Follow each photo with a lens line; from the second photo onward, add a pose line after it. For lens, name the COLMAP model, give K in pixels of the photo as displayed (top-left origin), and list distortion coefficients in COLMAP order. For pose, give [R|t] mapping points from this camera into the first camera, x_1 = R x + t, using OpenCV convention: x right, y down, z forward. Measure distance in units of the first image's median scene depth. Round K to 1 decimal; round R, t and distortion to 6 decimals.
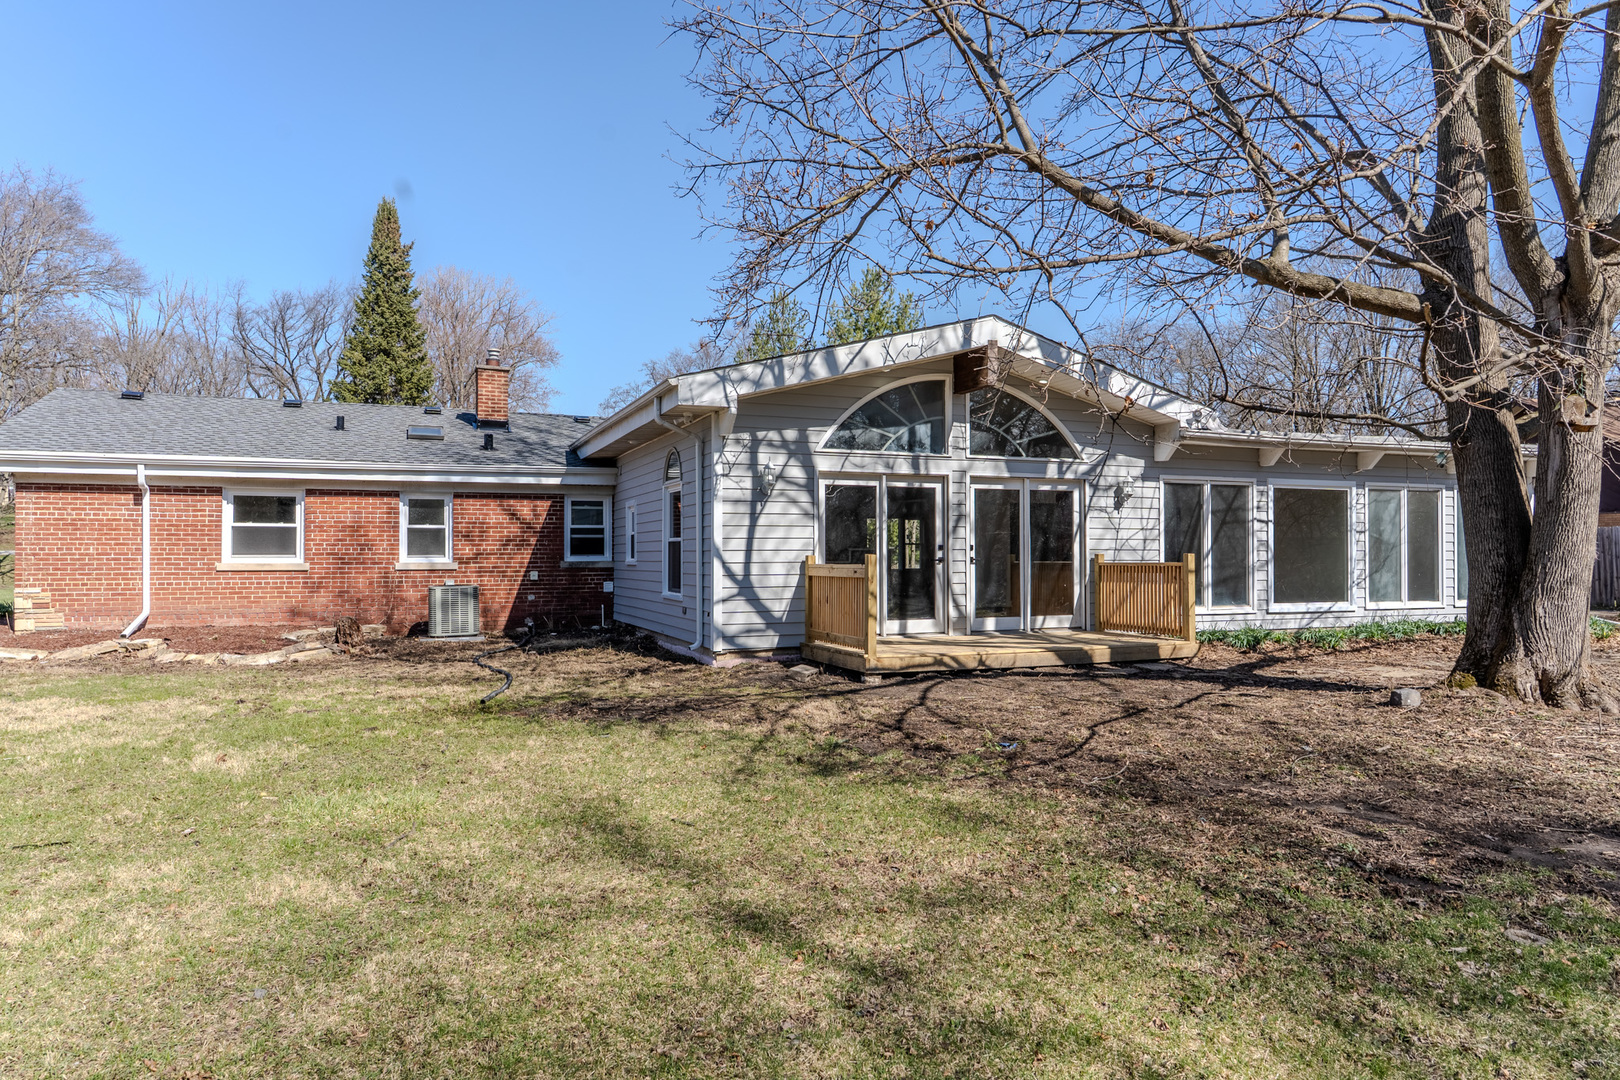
lens RADIAL K [[1026.0, 0, 809.0], [0, 1026.0, 526.8], [0, 0, 1]] dist [0.008188, -0.002890]
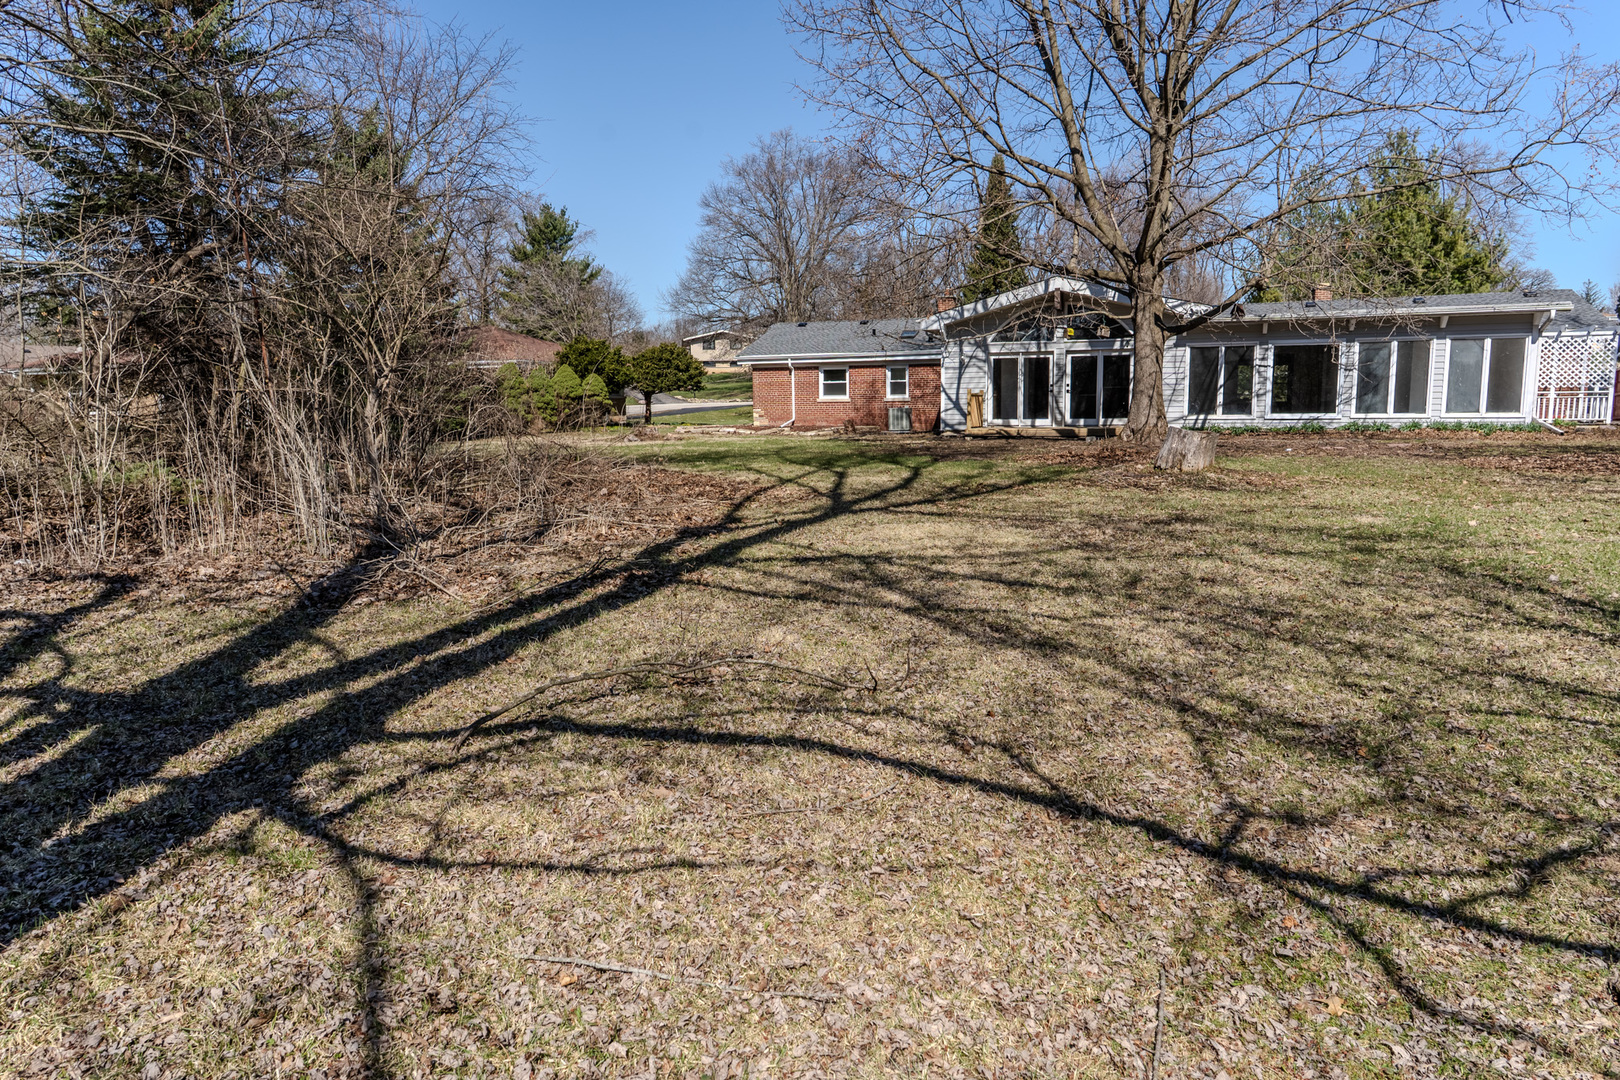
lens RADIAL K [[1026.0, 0, 813.1], [0, 1026.0, 543.8], [0, 0, 1]] dist [0.008188, -0.002890]
pose [[0.752205, 0.079208, -0.654151, 1.166864], [0.027395, 0.988131, 0.151150, 0.008640], [0.658359, -0.131616, 0.741108, -0.946033]]
